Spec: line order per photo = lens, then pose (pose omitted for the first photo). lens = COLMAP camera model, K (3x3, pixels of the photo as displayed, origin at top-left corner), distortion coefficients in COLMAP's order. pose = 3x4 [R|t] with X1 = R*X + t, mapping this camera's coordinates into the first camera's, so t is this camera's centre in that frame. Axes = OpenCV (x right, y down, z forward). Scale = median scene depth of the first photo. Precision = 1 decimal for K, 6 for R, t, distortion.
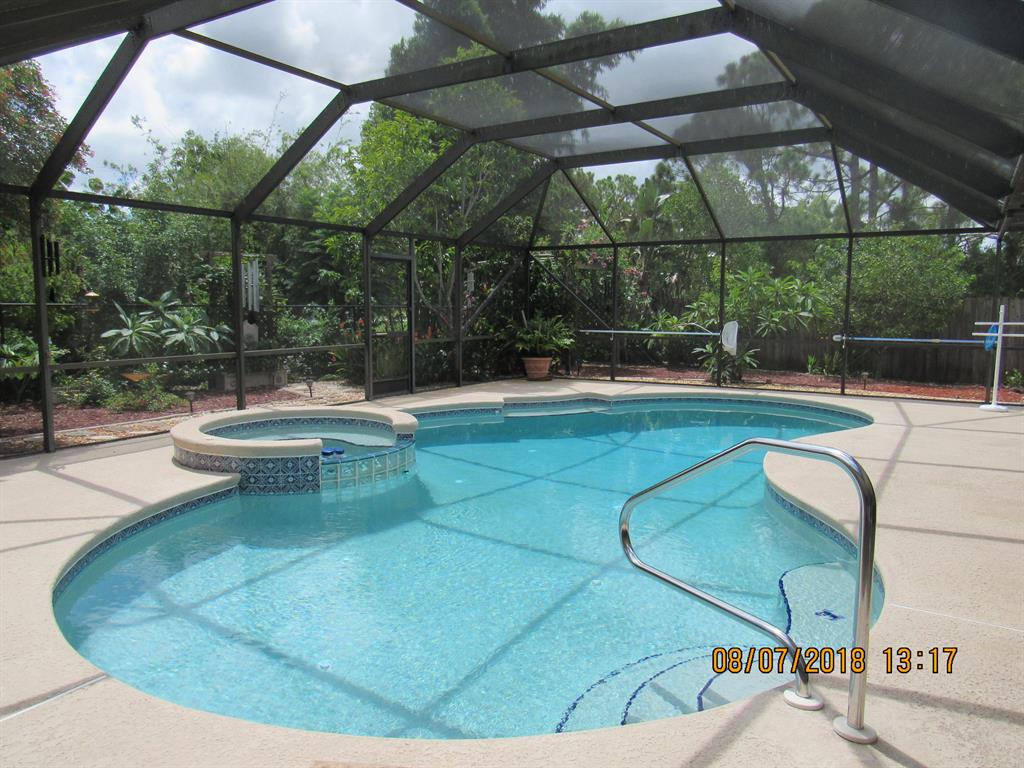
lens RADIAL K [[730.9, 0, 509.9], [0, 730.9, 379.3], [0, 0, 1]] dist [-0.026894, 0.007779]
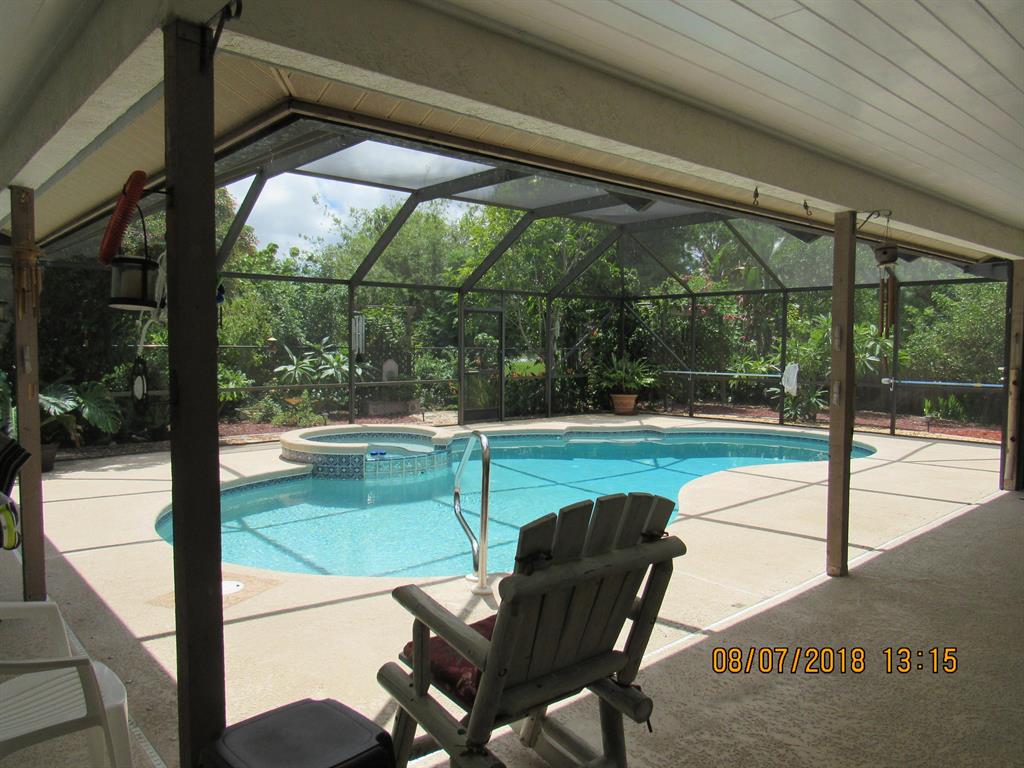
lens RADIAL K [[730.9, 0, 513.9], [0, 730.9, 387.1], [0, 0, 1]] dist [-0.026894, 0.007779]
pose [[0.961354, 0.018888, -0.274668, 0.206747], [-0.030811, 0.998758, -0.039160, 0.009404], [0.273587, 0.046109, 0.960741, -0.153134]]
